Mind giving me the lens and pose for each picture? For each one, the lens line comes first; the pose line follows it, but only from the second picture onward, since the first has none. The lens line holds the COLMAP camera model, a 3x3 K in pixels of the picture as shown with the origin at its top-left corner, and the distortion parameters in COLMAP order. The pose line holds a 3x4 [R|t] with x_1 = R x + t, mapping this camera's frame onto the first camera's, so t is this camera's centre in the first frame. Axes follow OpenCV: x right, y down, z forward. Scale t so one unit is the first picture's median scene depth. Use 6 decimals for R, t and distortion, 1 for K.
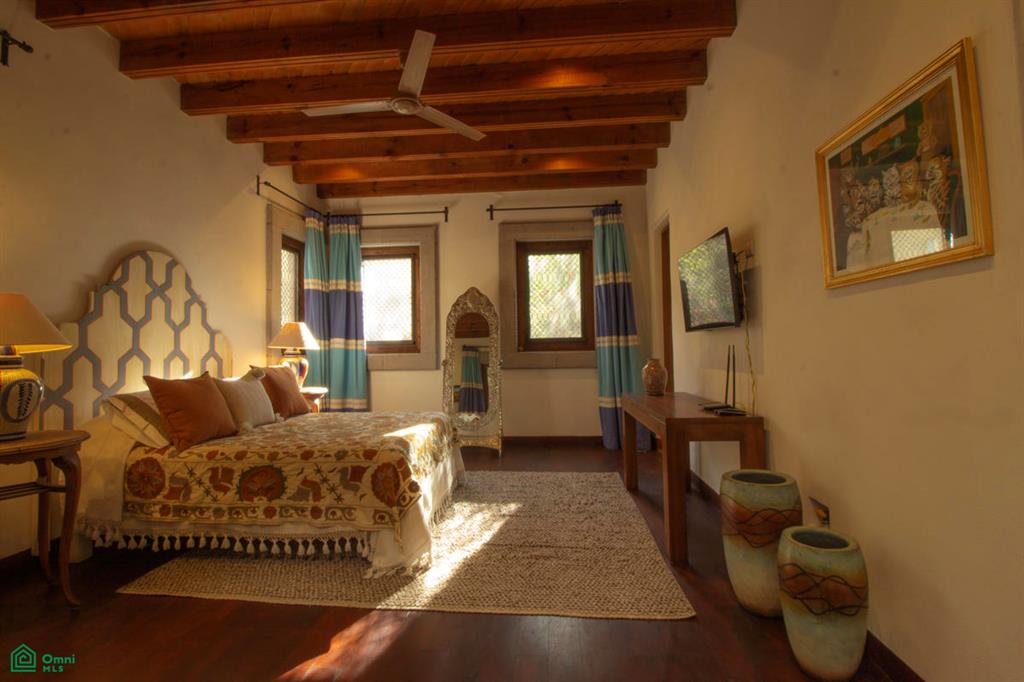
lens RADIAL K [[474.2, 0, 510.8], [0, 474.2, 326.7], [0, 0, 1]] dist [-0.000563, -0.012908]
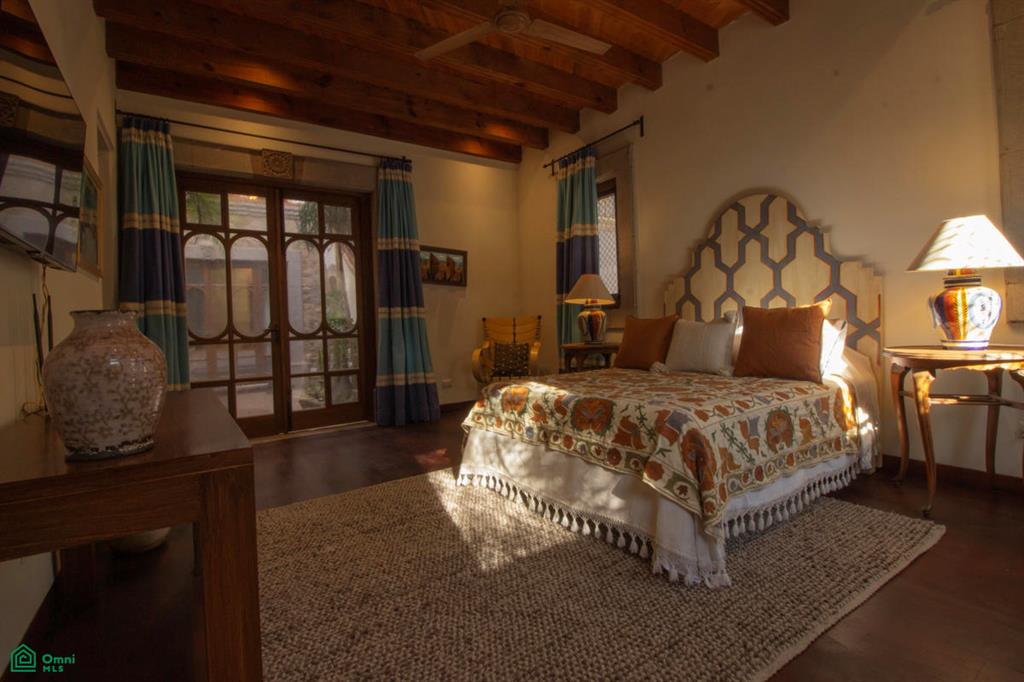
lens RADIAL K [[469.6, 0, 512.4], [0, 469.6, 329.0], [0, 0, 1]] dist [-0.000220, -0.012676]
pose [[-0.774328, 0.053158, -0.630547, 0.326004], [0.079373, 0.996754, -0.013440, 0.105959], [0.627786, -0.060455, -0.776035, 1.469237]]
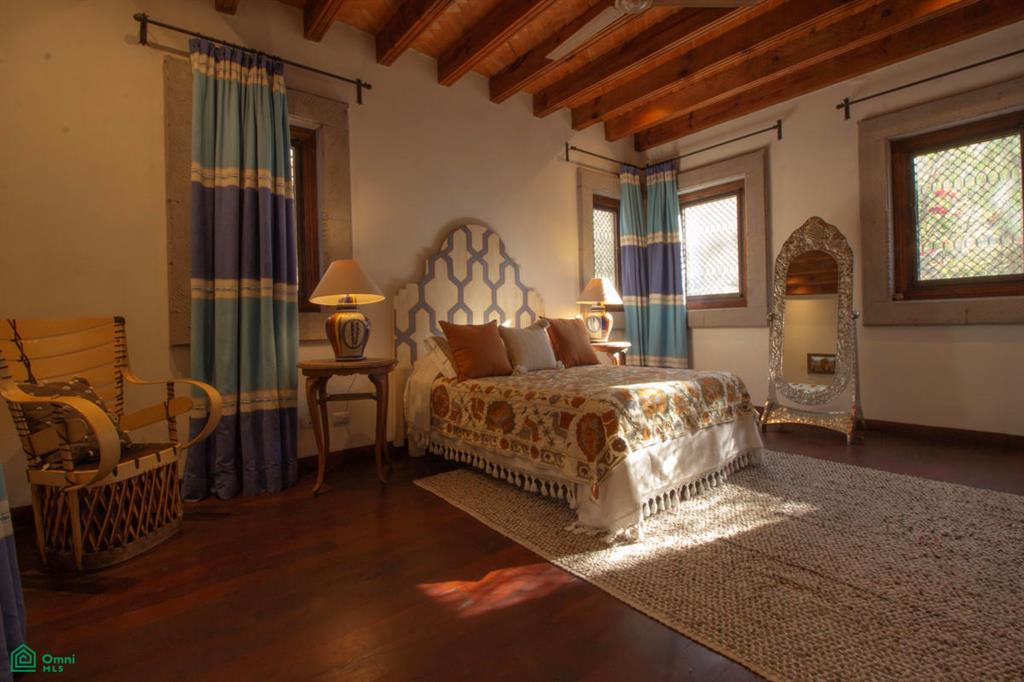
lens RADIAL K [[469.6, 0, 512.4], [0, 469.6, 329.0], [0, 0, 1]] dist [-0.000220, -0.012676]
pose [[0.691571, 0.005591, -0.722287, 0.204350], [0.045945, 0.997604, 0.051714, 0.054154], [0.720846, -0.068949, 0.689657, 0.210692]]
